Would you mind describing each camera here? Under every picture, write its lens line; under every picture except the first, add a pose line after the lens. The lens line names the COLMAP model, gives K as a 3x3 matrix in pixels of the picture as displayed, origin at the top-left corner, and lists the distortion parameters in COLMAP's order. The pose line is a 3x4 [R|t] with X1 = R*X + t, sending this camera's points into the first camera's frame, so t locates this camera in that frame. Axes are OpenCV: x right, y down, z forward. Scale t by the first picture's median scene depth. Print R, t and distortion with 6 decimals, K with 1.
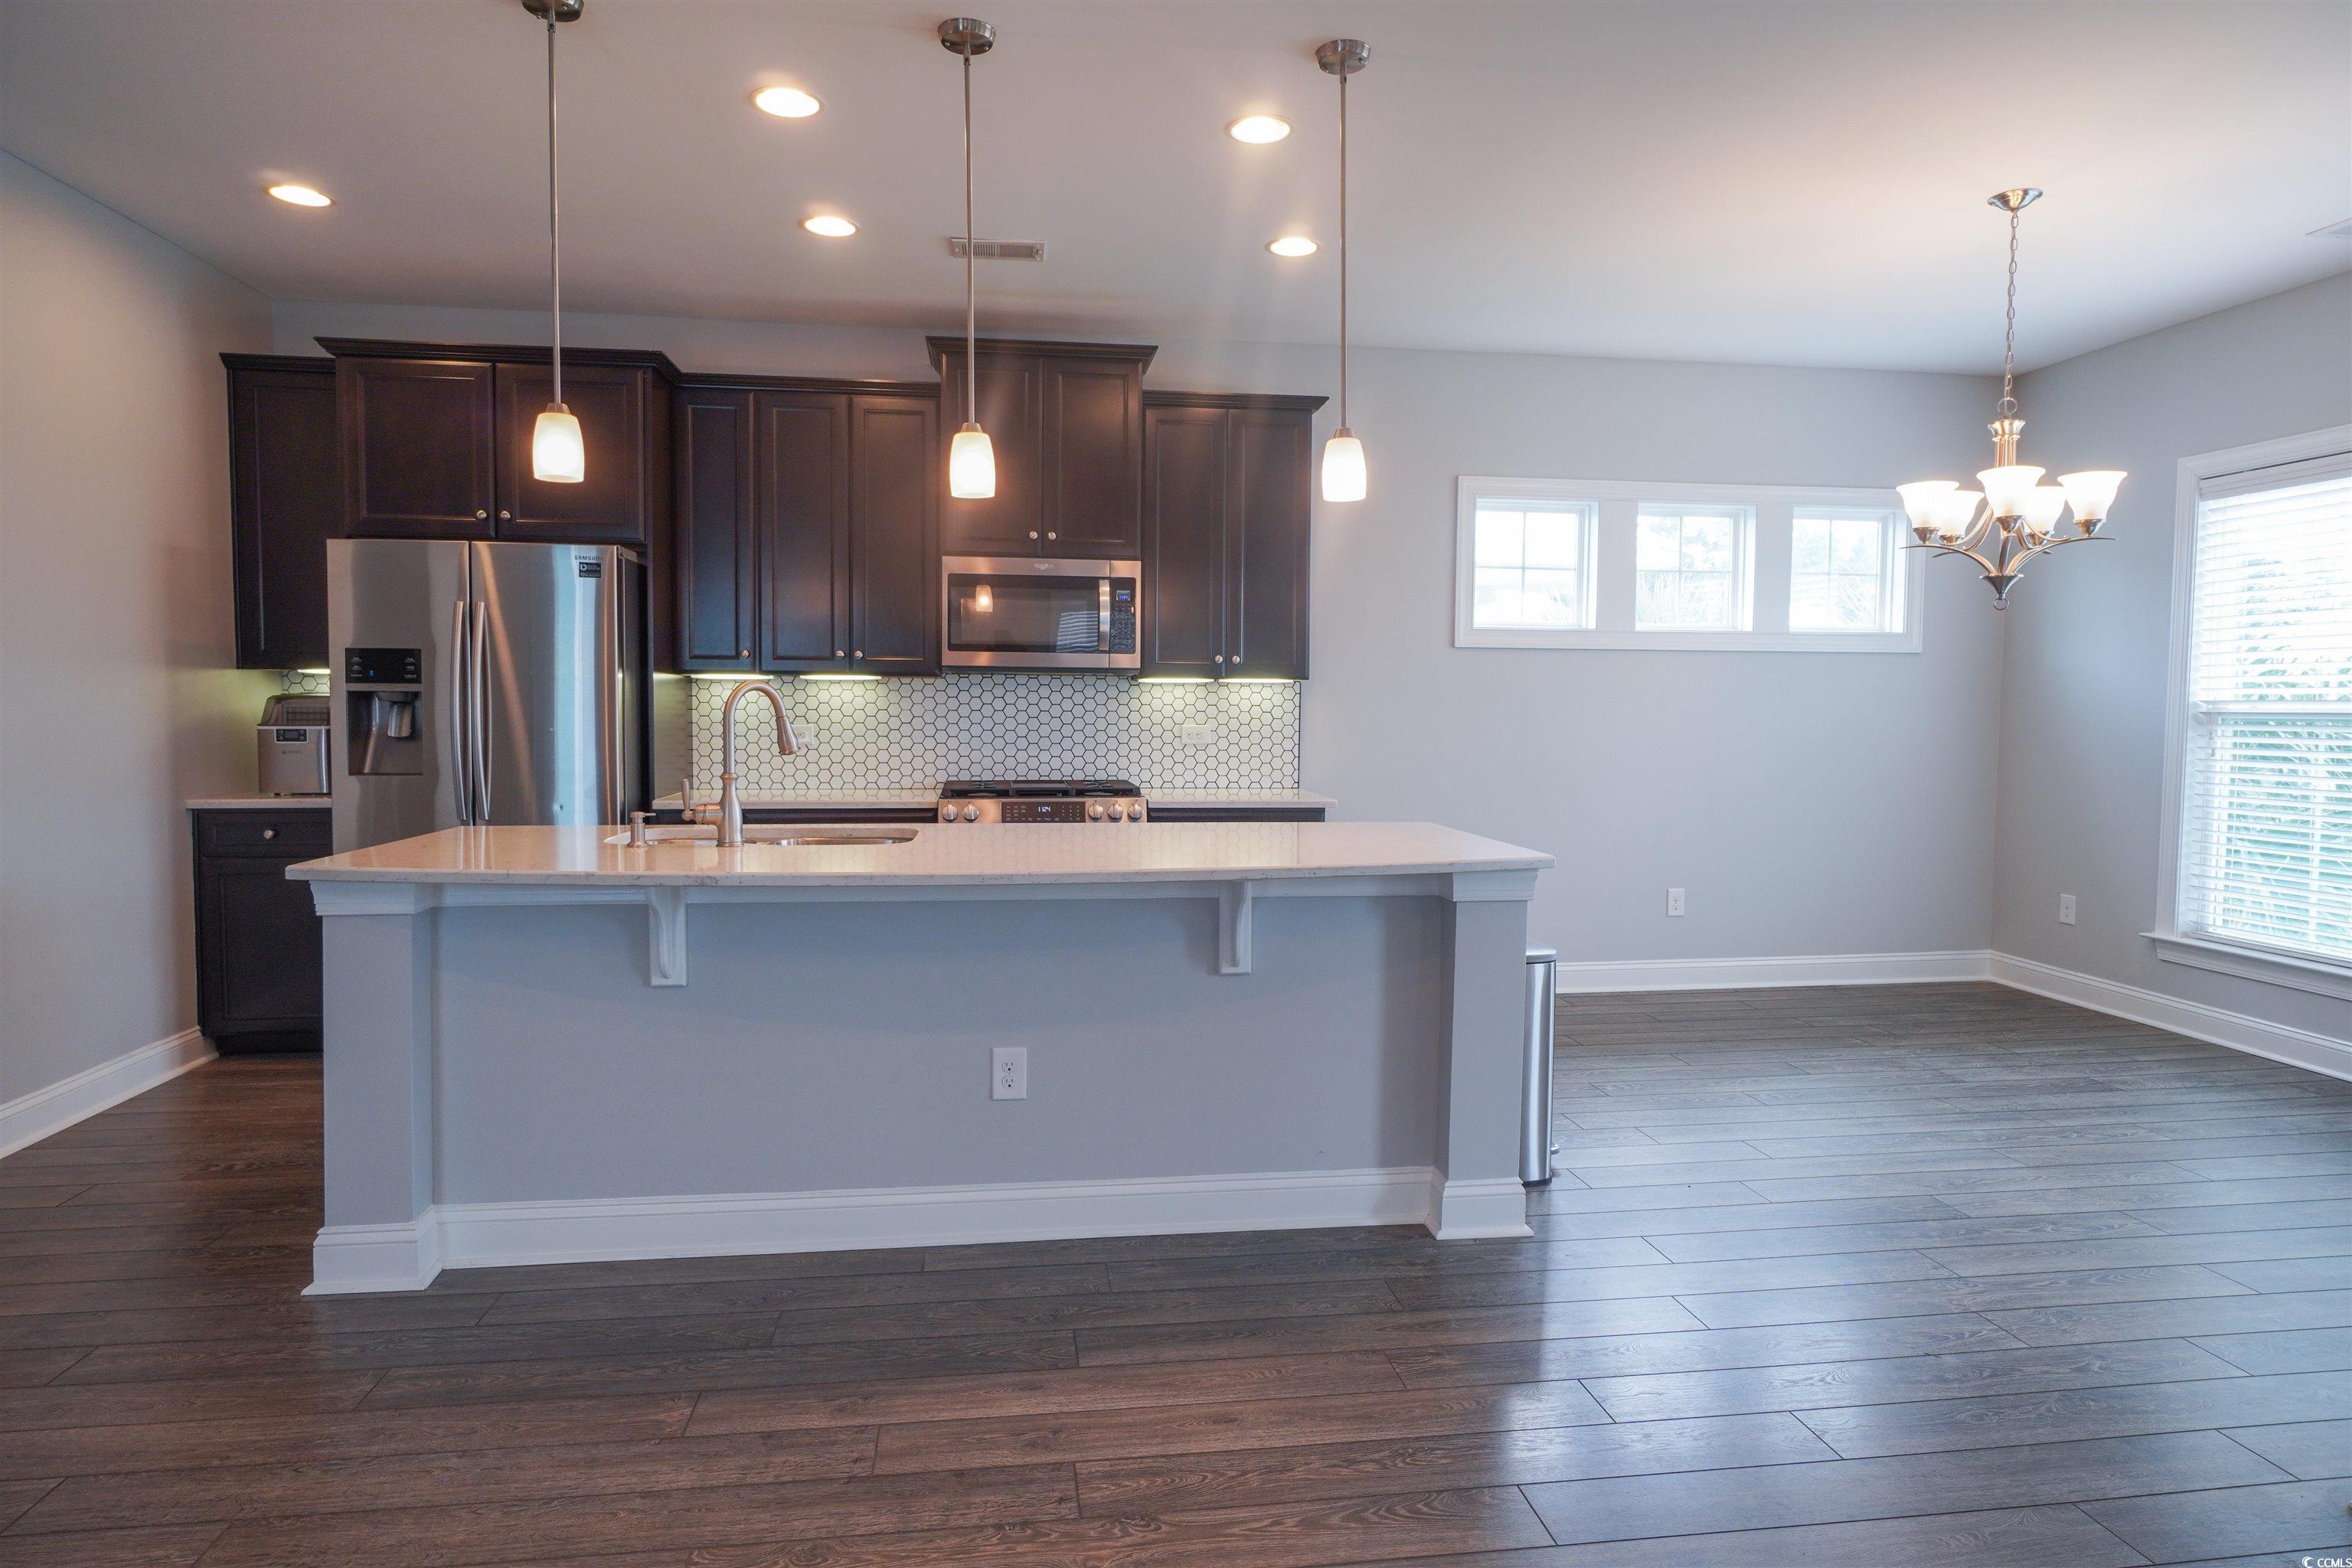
lens RADIAL K [[1343.6, 0, 1180.0], [0, 1343.6, 772.1], [0, 0, 1]] dist [-0.006293, 0.002092]
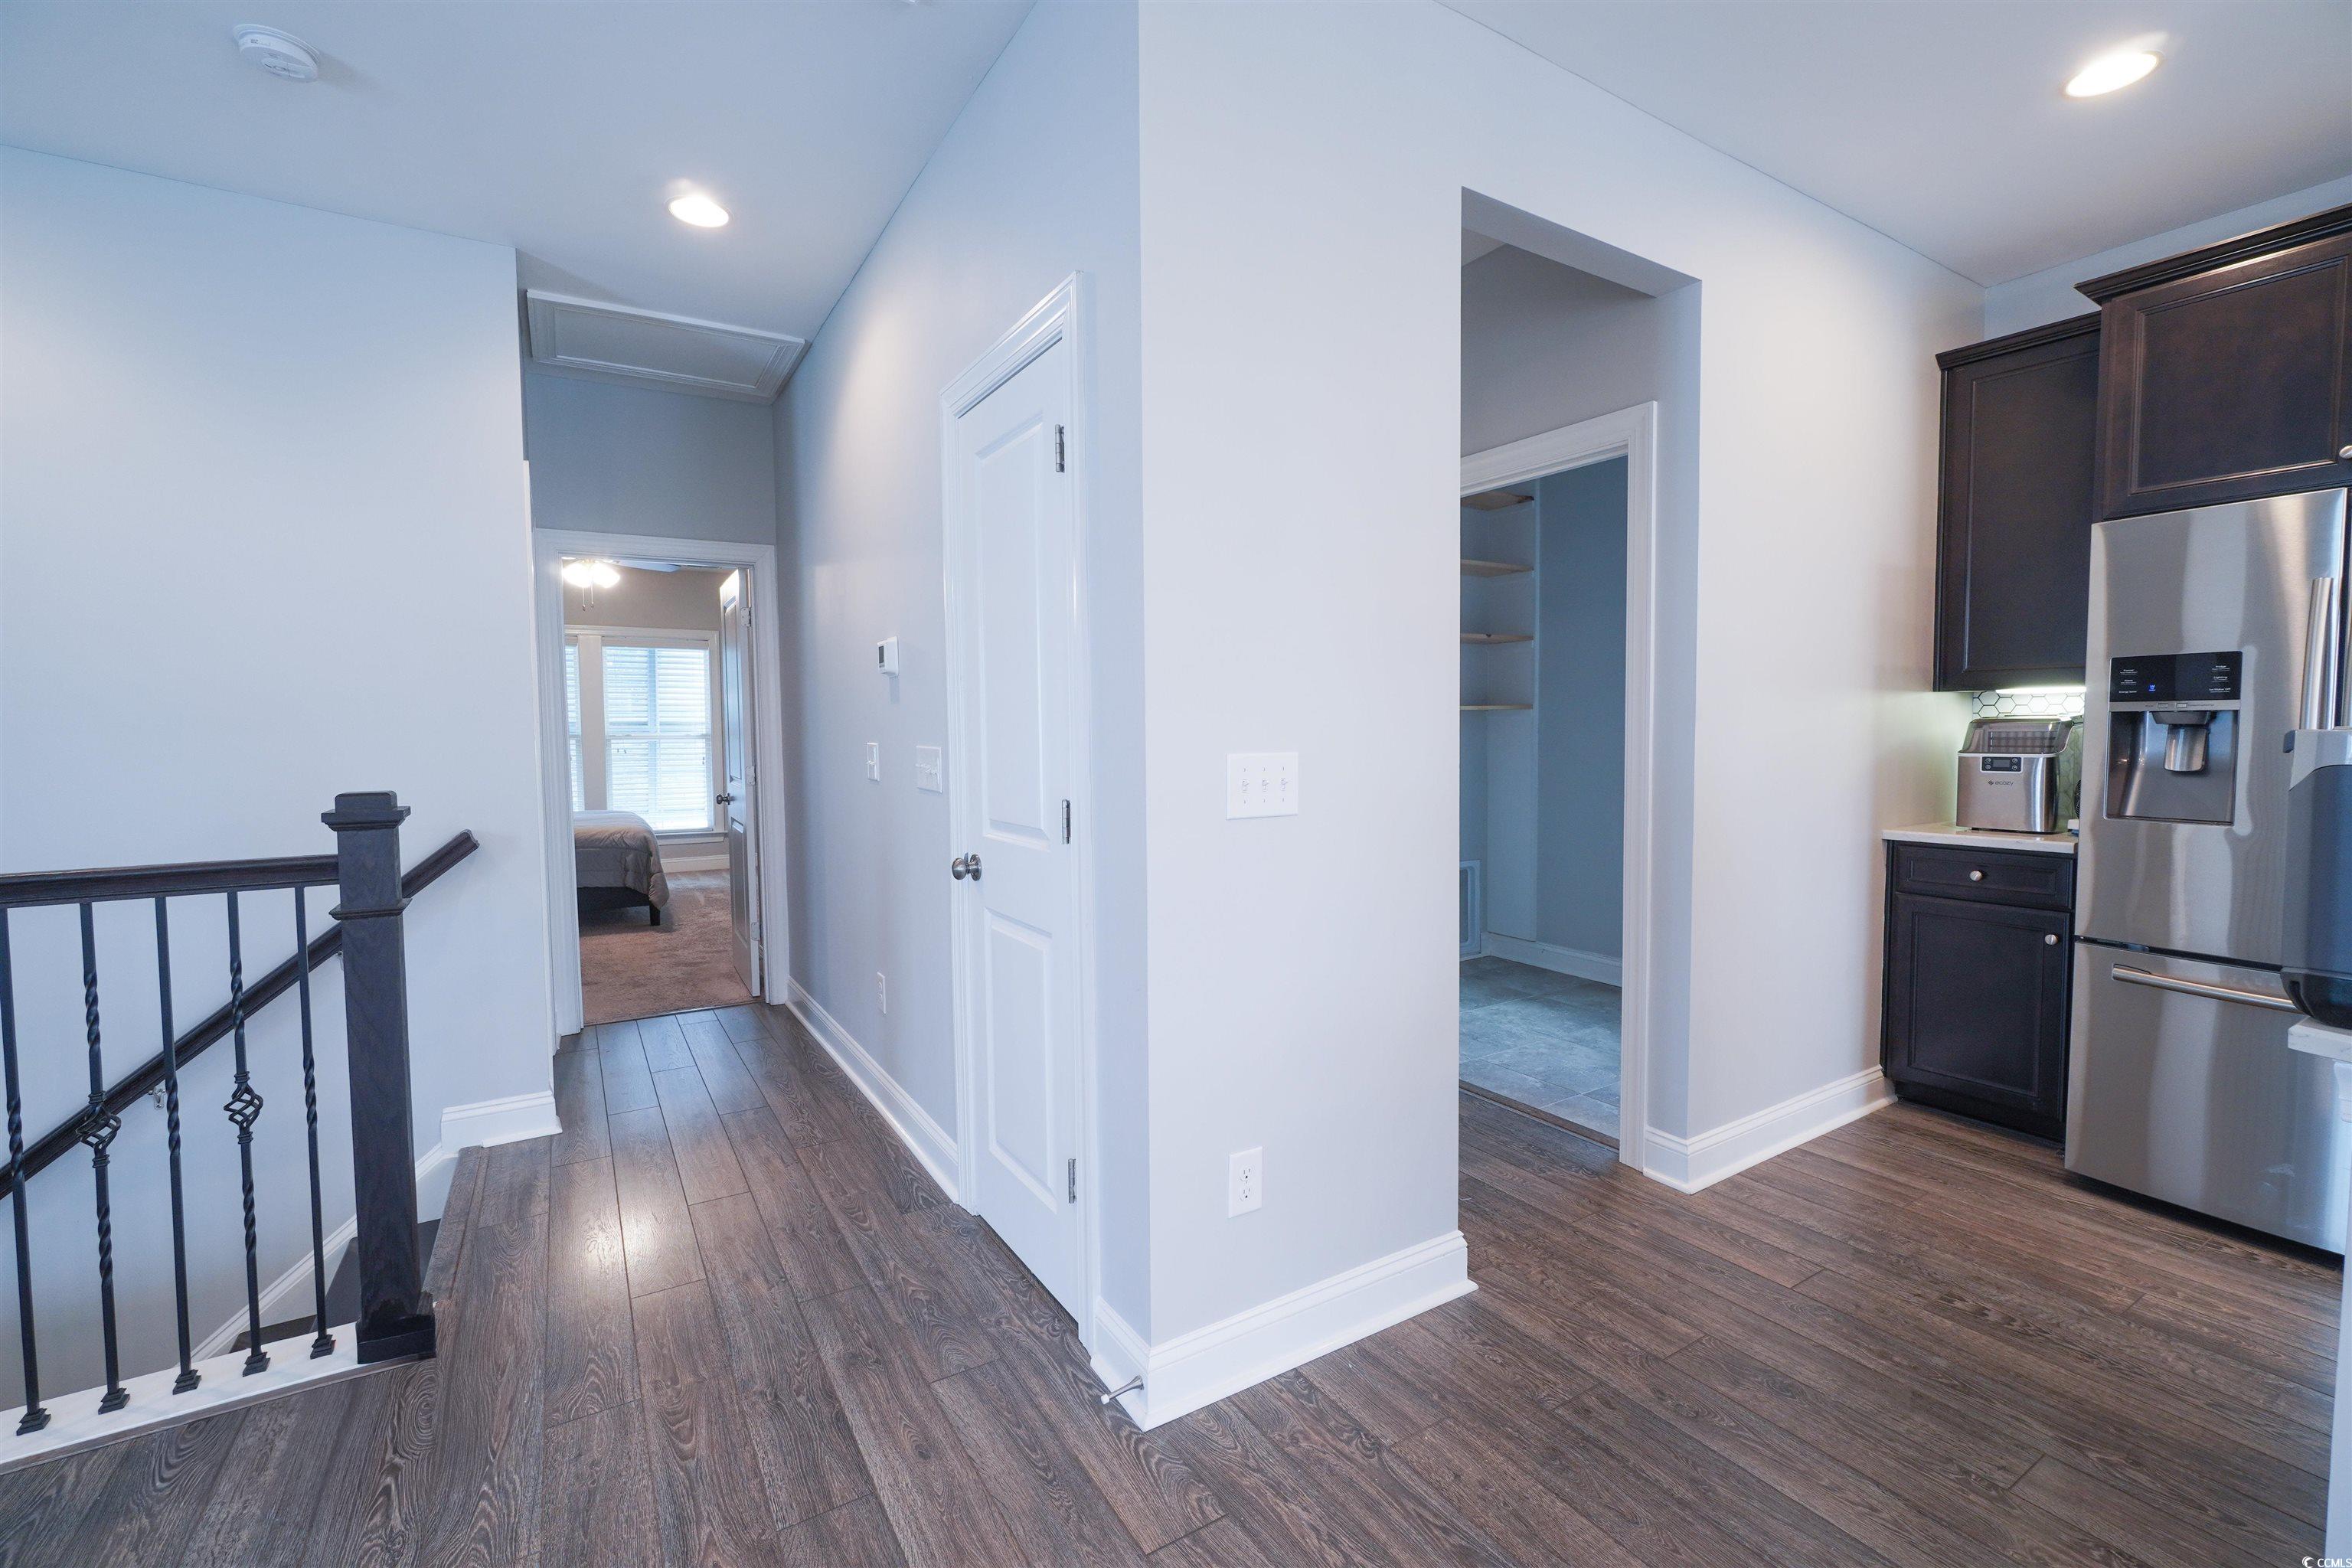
lens RADIAL K [[998.7, 0, 1178.0], [0, 998.7, 782.9], [0, 0, 1]] dist [-0.010785, 0.004672]
pose [[0.403236, 0.040109, -0.914217, -0.295307], [-0.034076, 0.999004, 0.028799, -0.016188], [0.914461, 0.019541, 0.404201, 0.250290]]
